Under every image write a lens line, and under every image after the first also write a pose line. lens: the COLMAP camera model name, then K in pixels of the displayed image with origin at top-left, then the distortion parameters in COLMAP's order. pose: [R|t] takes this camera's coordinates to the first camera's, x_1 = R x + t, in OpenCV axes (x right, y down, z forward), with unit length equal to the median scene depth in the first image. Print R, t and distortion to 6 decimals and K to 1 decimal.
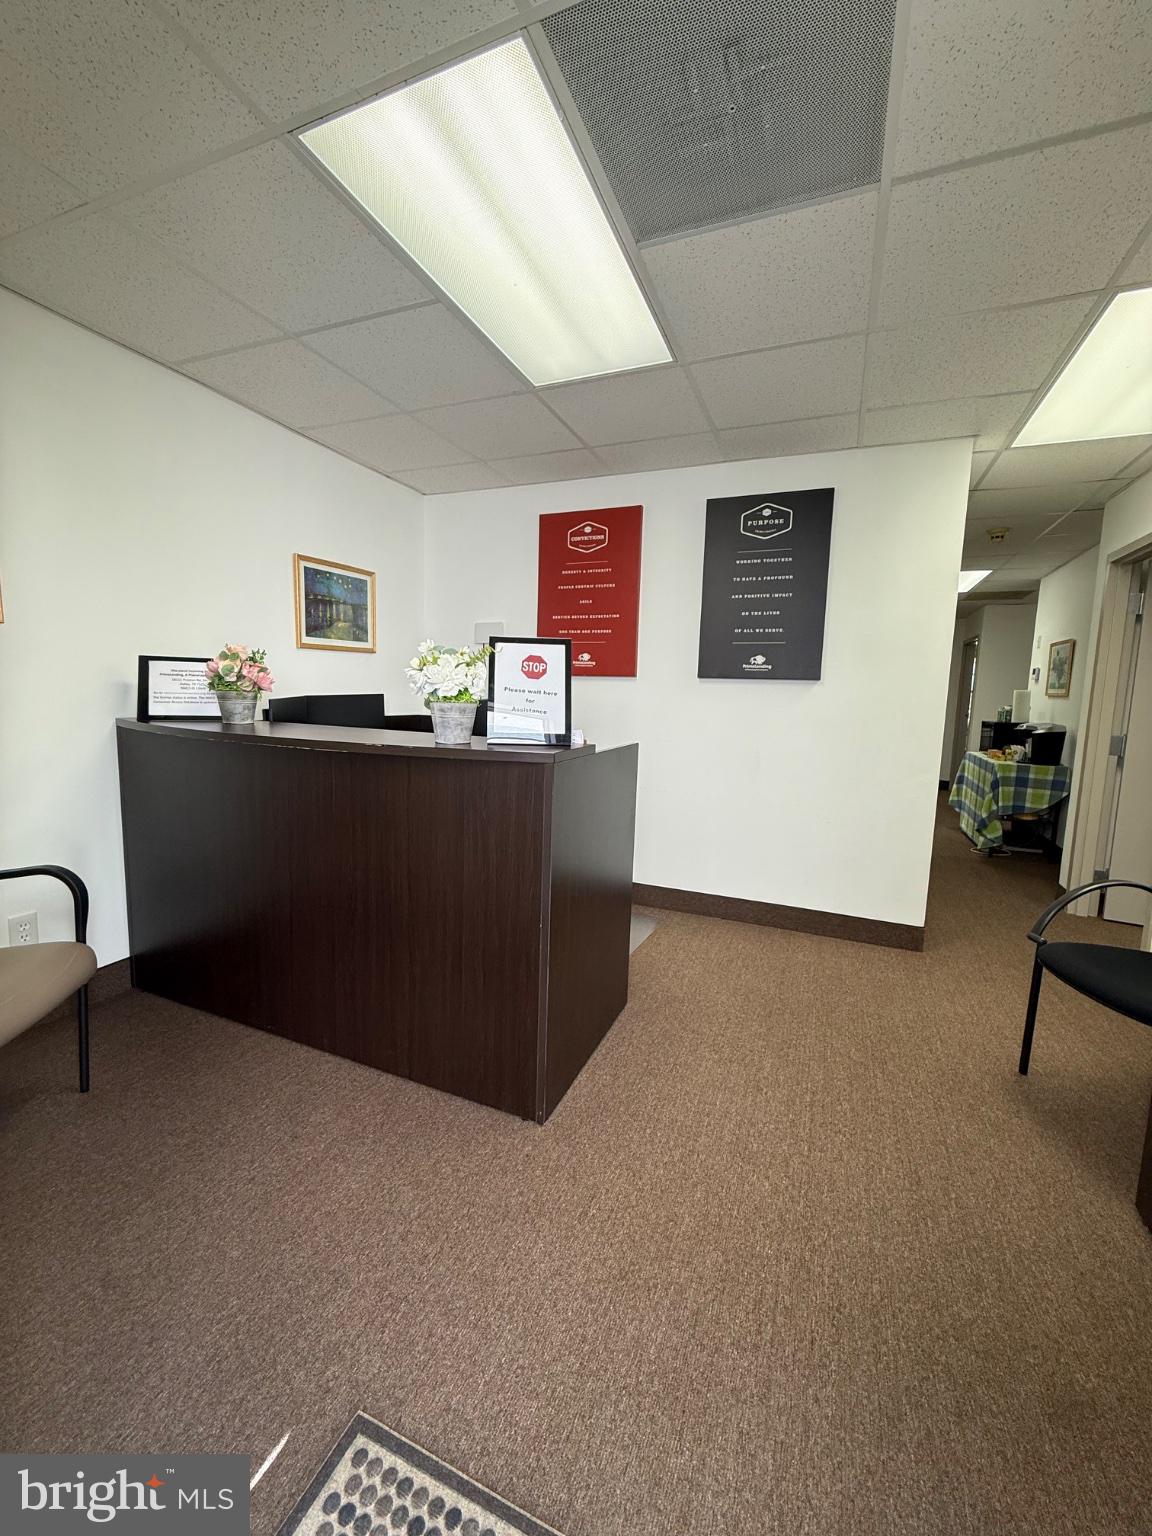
lens RADIAL K [[615.4, 0, 577.9], [0, 615.4, 766.5], [0, 0, 1]] dist [0.003465, 0.000169]
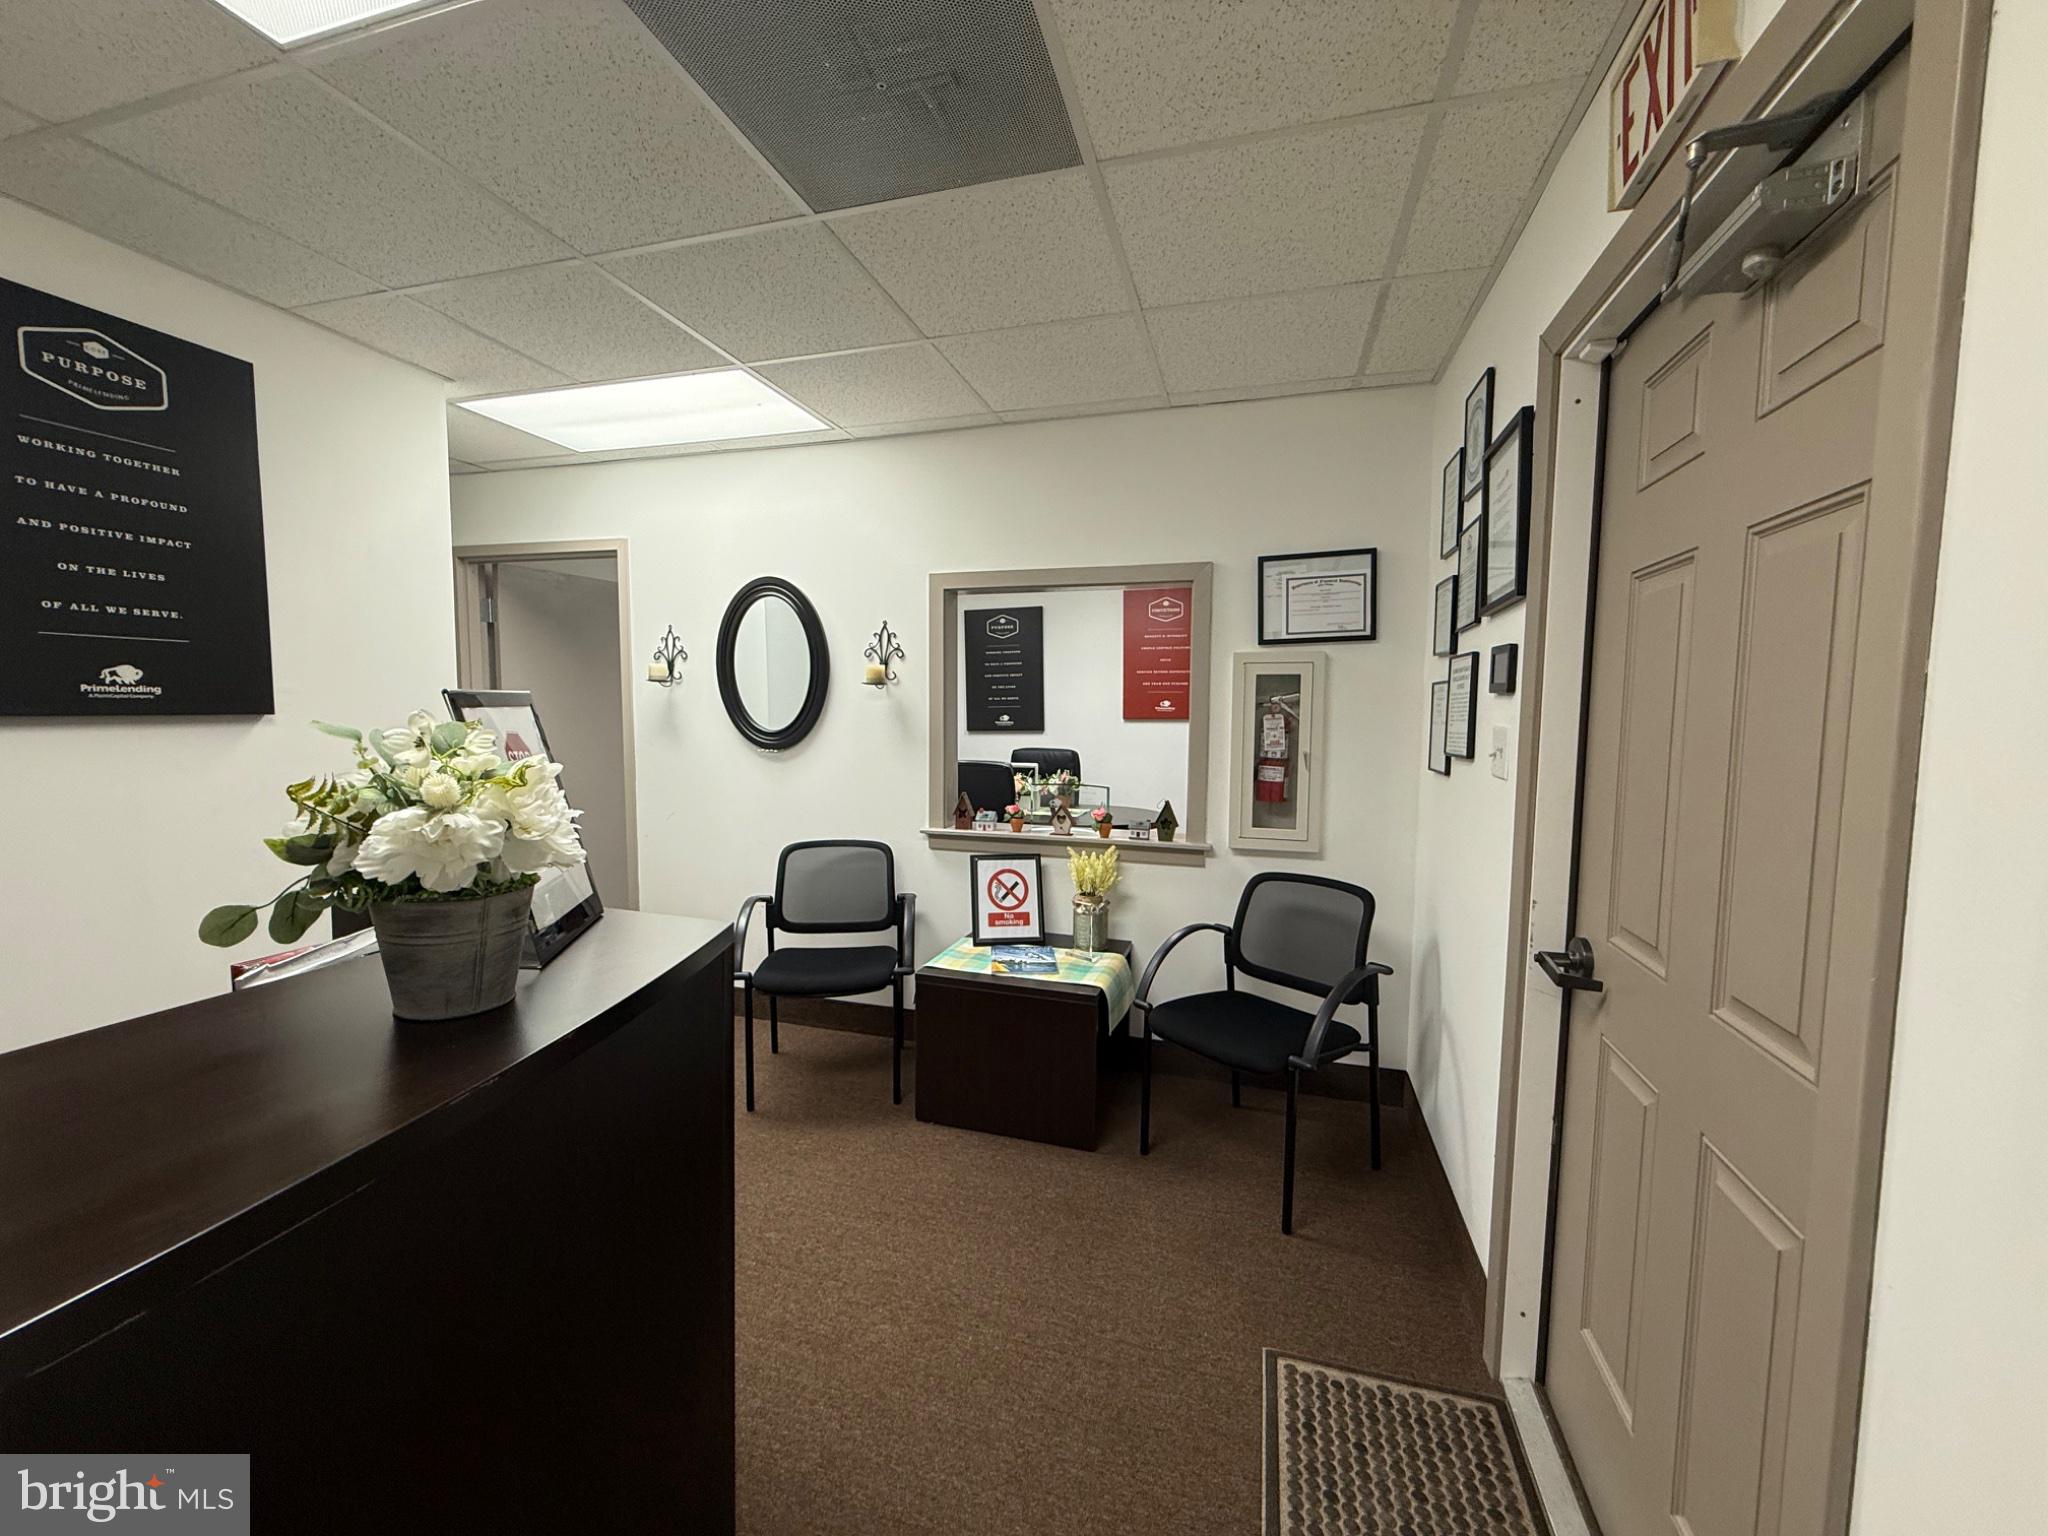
lens RADIAL K [[820.5, 0, 1018.8], [0, 820.5, 772.9], [0, 0, 1]] dist [0.003465, 0.000169]
pose [[-0.102091, -0.112677, 0.988373, -0.246120], [0.104054, 0.986904, 0.123257, -0.069225], [-0.989318, 0.115427, -0.089030, 0.261822]]
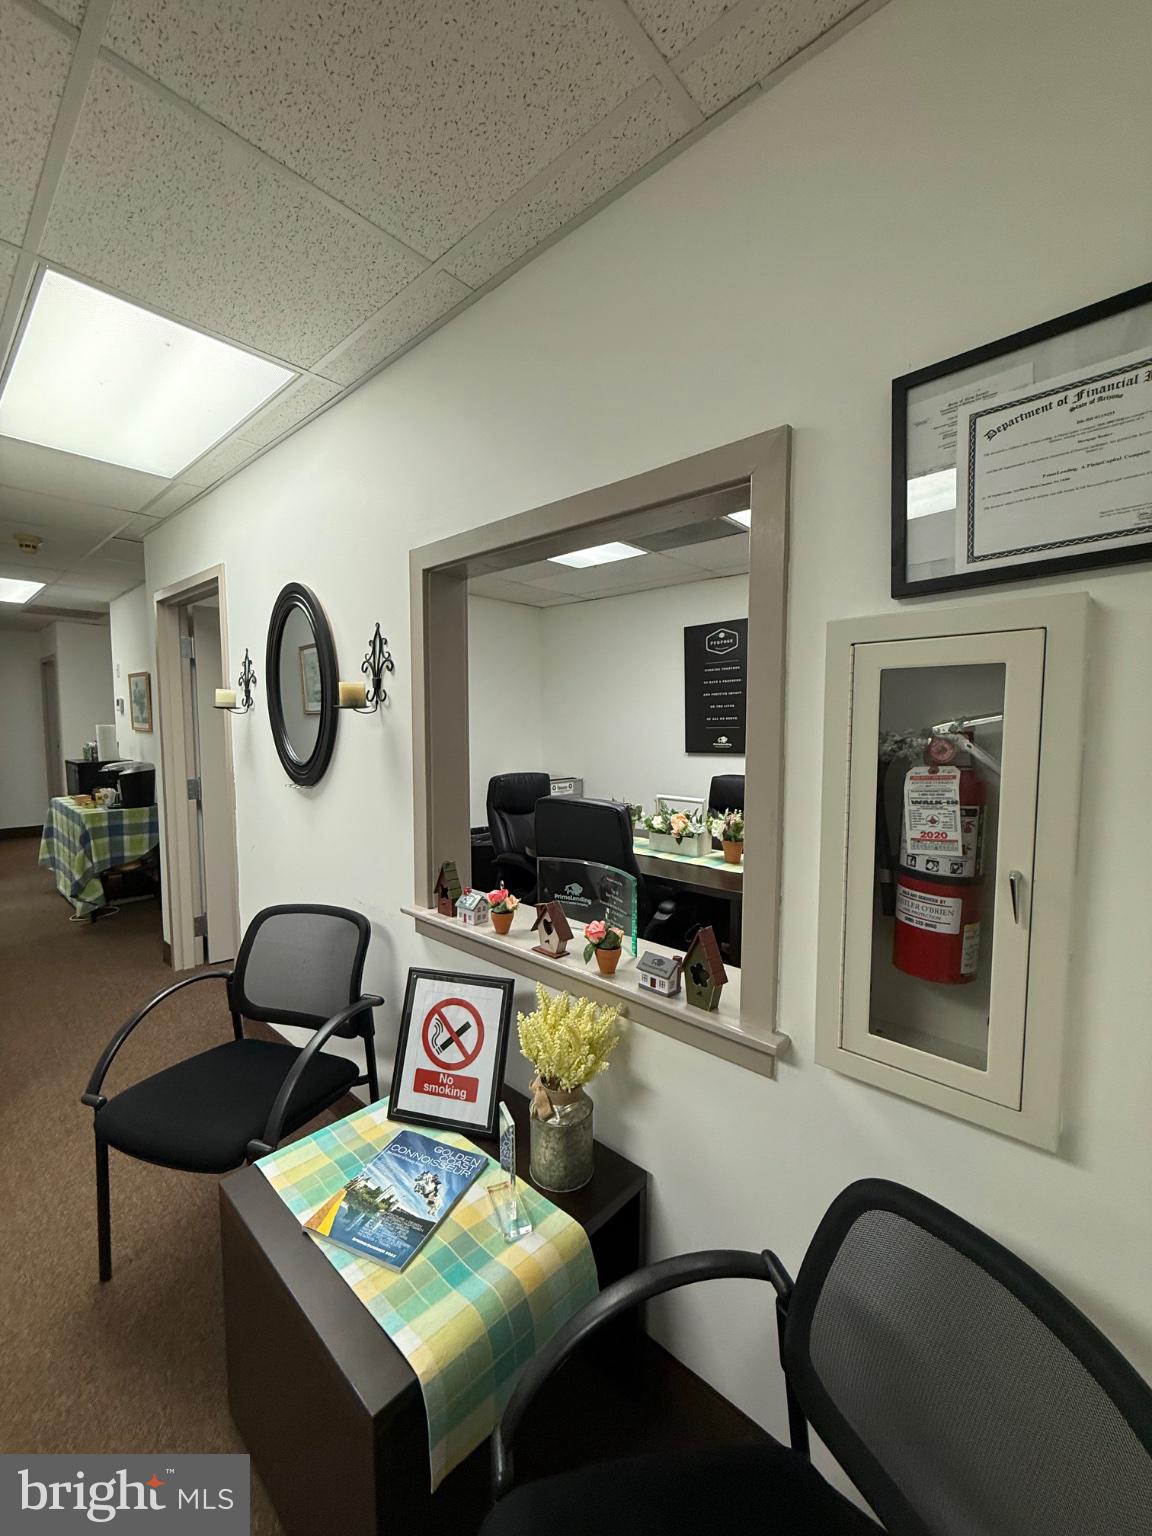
lens RADIAL K [[615.4, 0, 573.7], [0, 615.4, 764.4], [0, 0, 1]] dist [0.003465, 0.000169]
pose [[0.336311, -0.097262, 0.936715, 0.113127], [0.119001, 0.991069, 0.060180, -0.043105], [-0.934202, 0.091231, 0.344882, 0.062925]]
